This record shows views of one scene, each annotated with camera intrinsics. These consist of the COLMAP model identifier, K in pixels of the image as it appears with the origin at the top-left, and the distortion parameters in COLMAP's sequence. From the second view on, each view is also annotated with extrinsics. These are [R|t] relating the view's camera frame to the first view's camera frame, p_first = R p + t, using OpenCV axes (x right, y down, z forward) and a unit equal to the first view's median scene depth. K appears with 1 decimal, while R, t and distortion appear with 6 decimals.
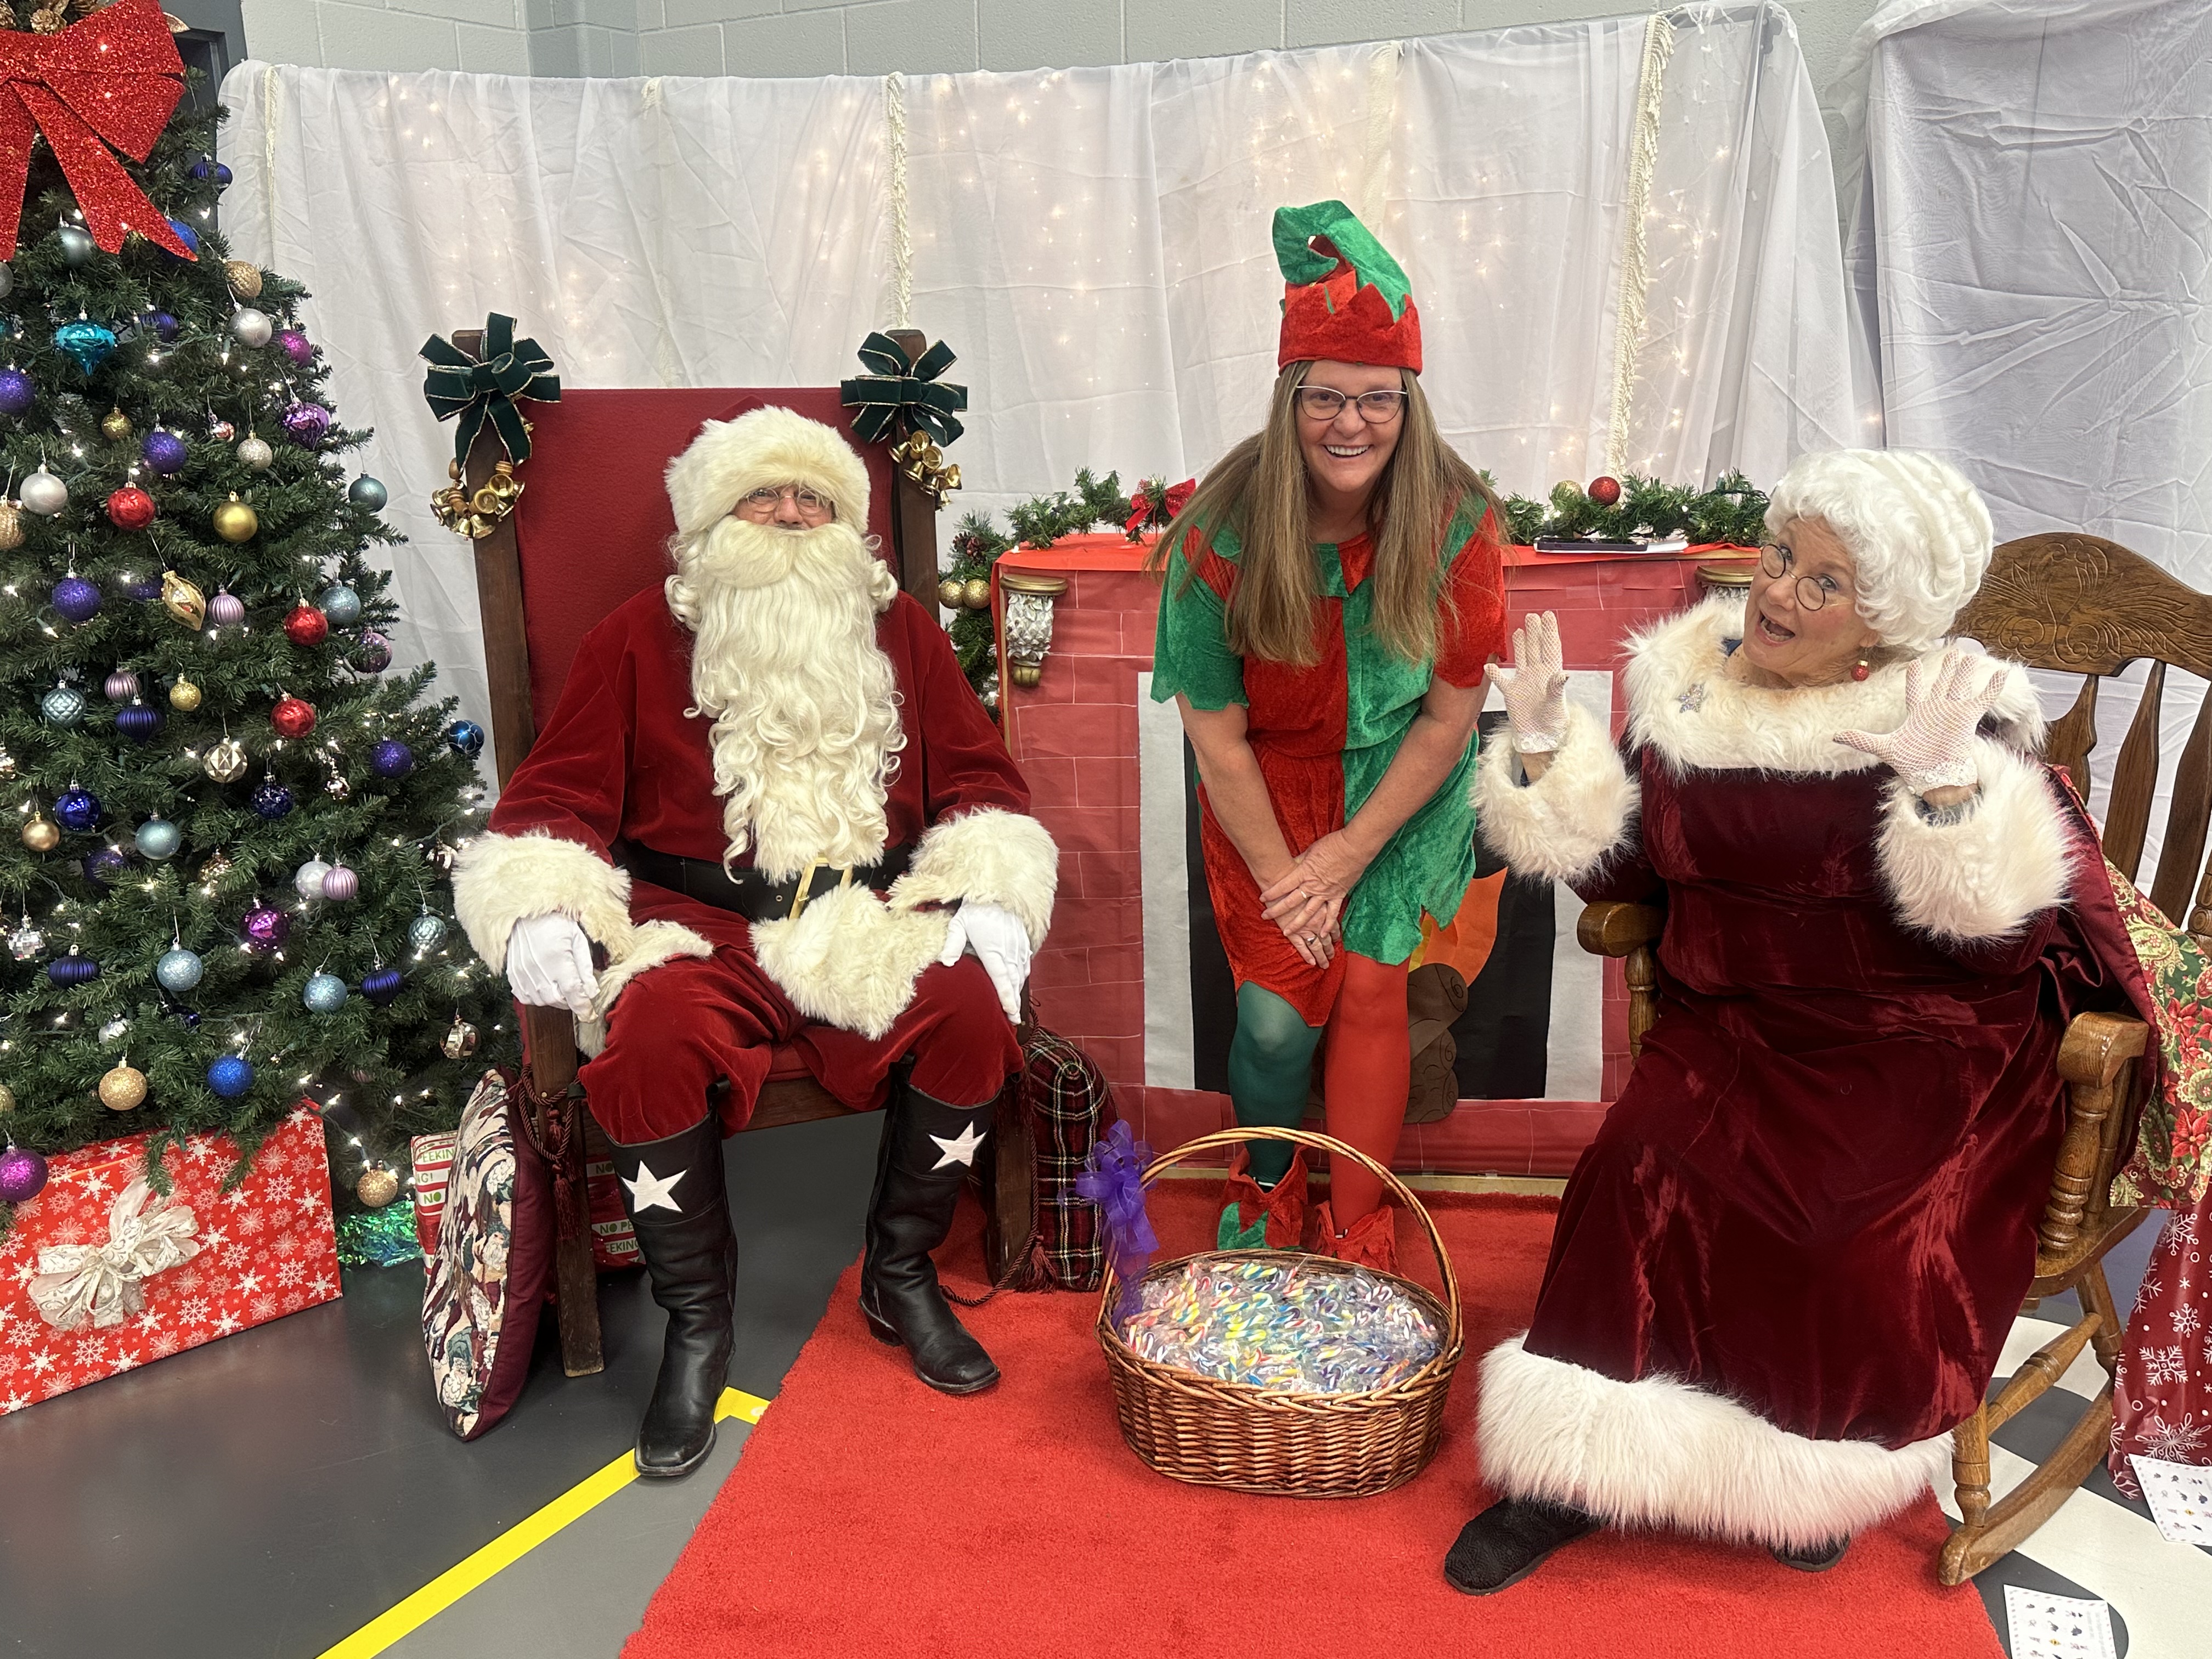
lens RADIAL K [[1877.6, 0, 1106.0], [0, 1877.6, 829.5], [0, 0, 1]] dist [0.049426, -0.091986]
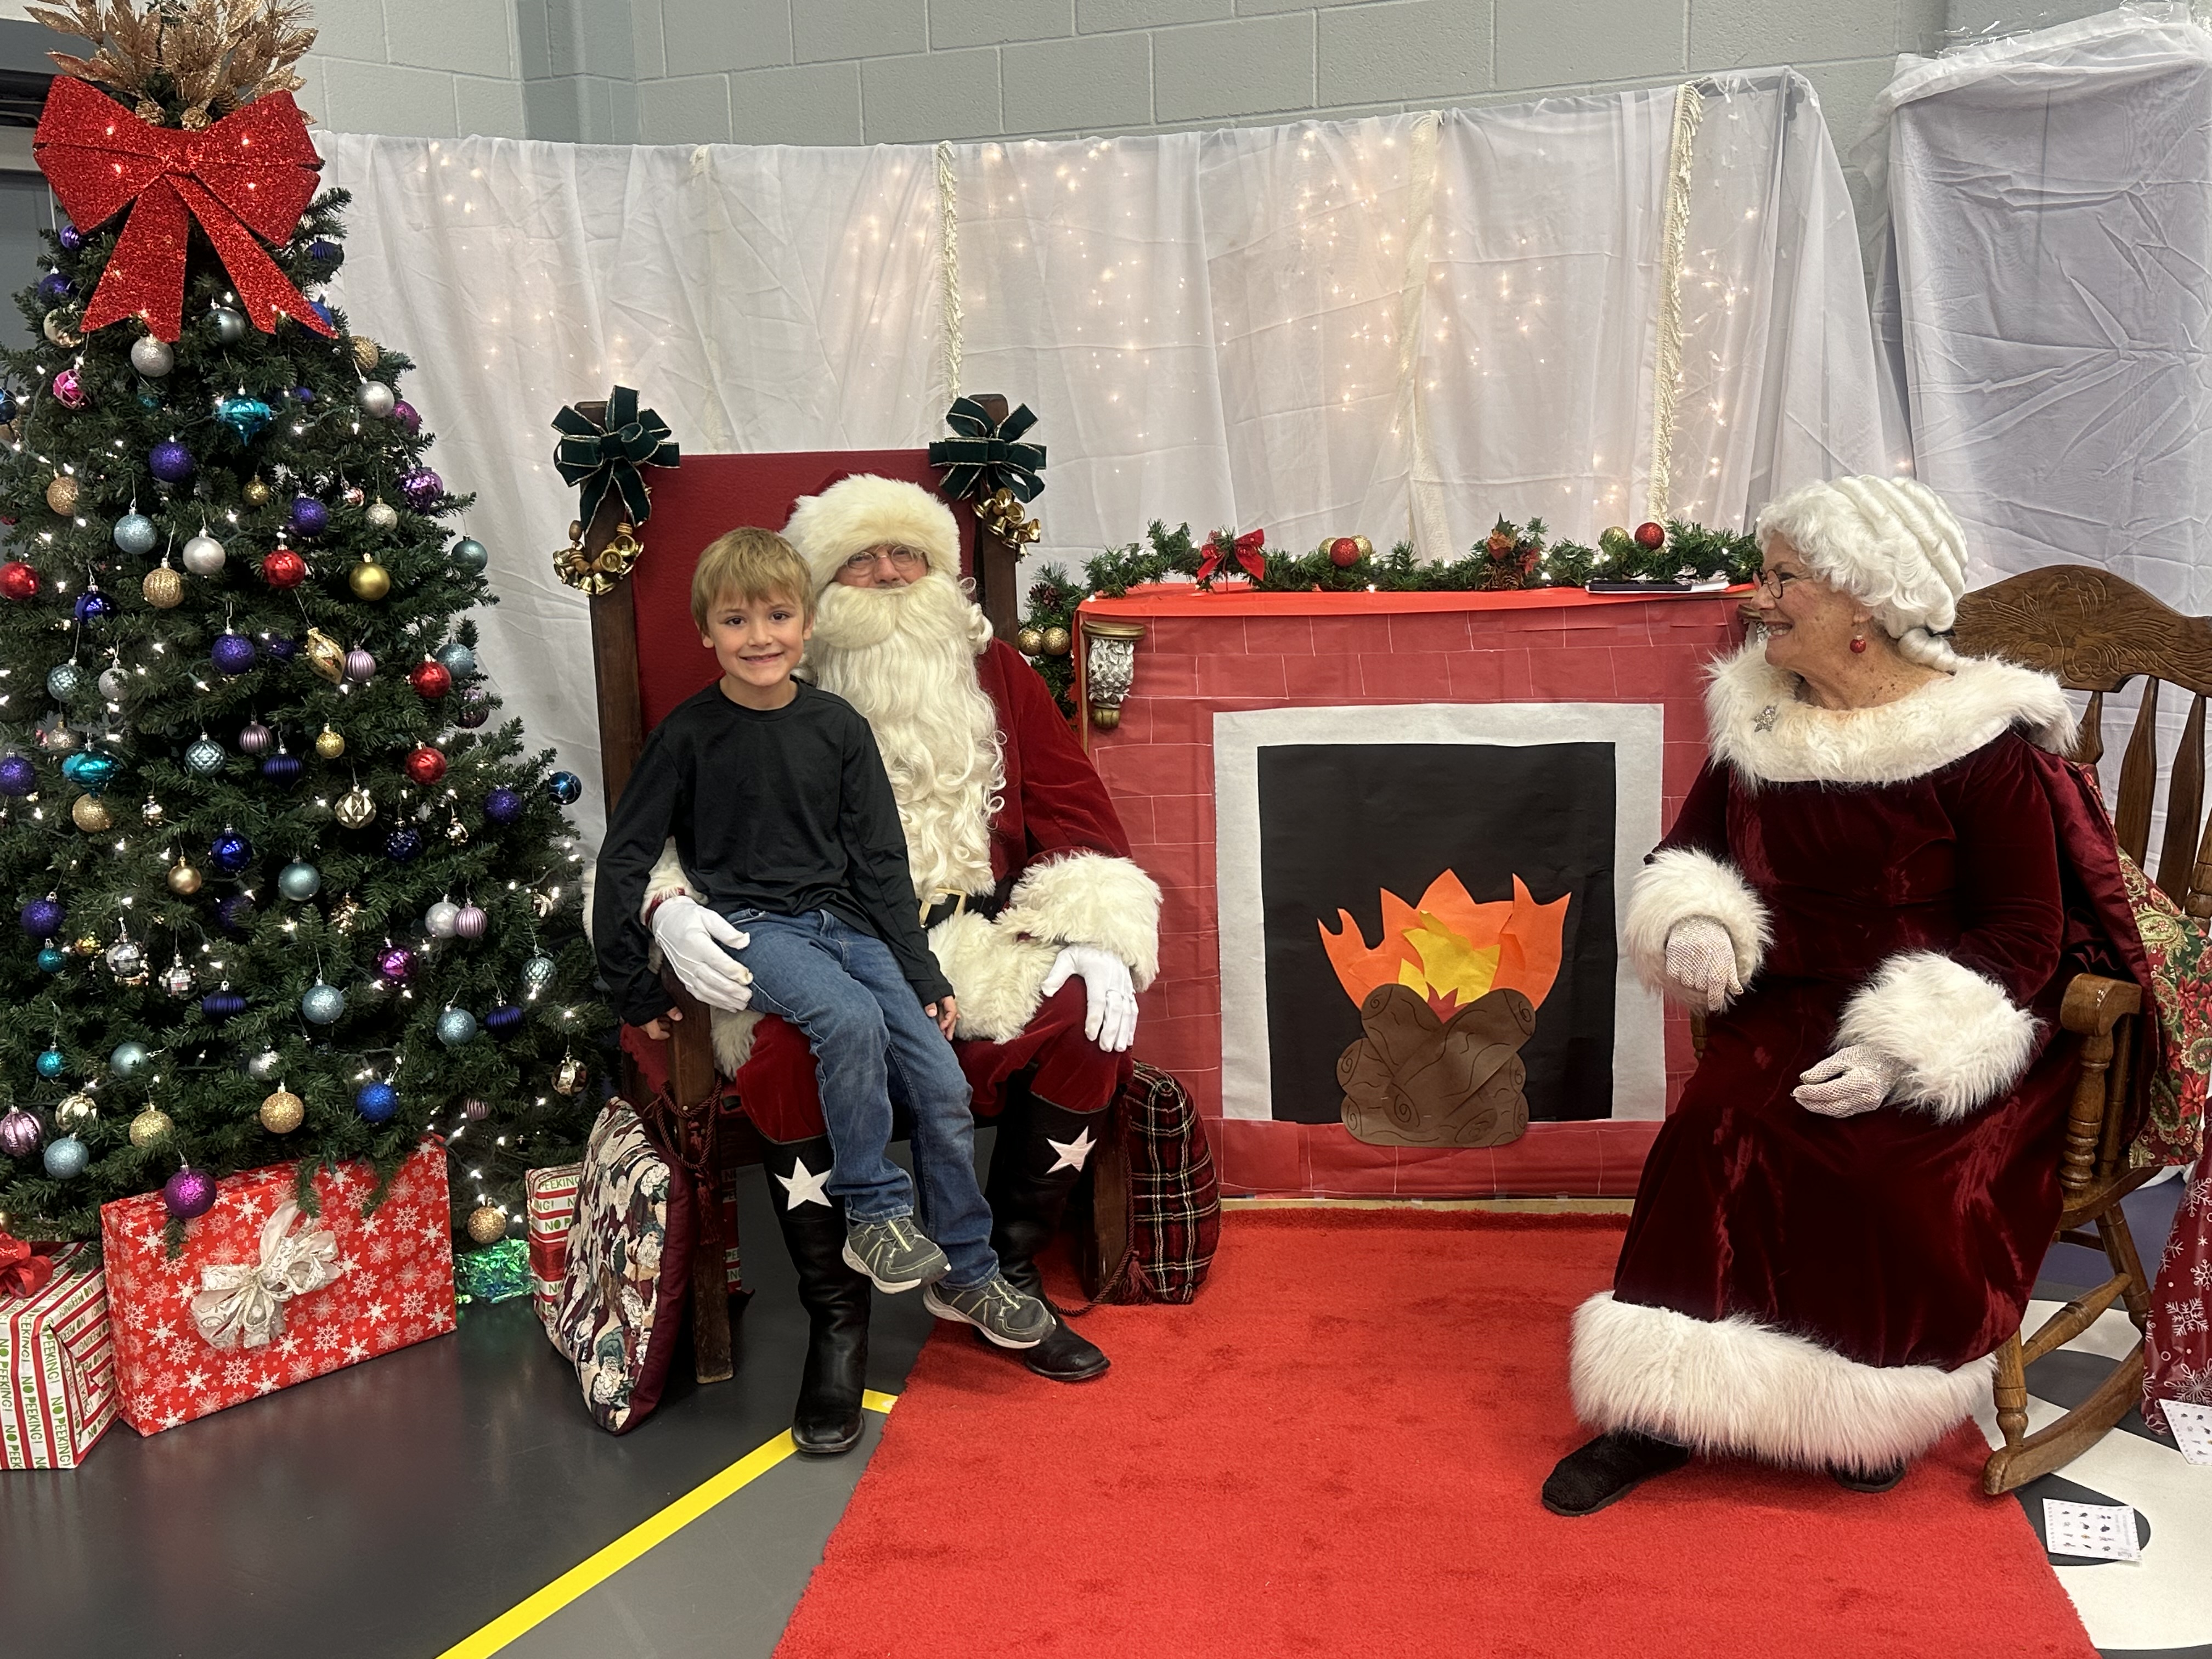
lens RADIAL K [[2316.2, 0, 1106.0], [0, 2316.2, 829.5], [0, 0, 1]] dist [0.172797, -0.435002]
pose [[0.999364, -0.017430, 0.031093, -0.089704], [0.019290, 0.997977, -0.060572, 0.062261], [-0.029975, 0.061133, 0.997679, -0.310908]]
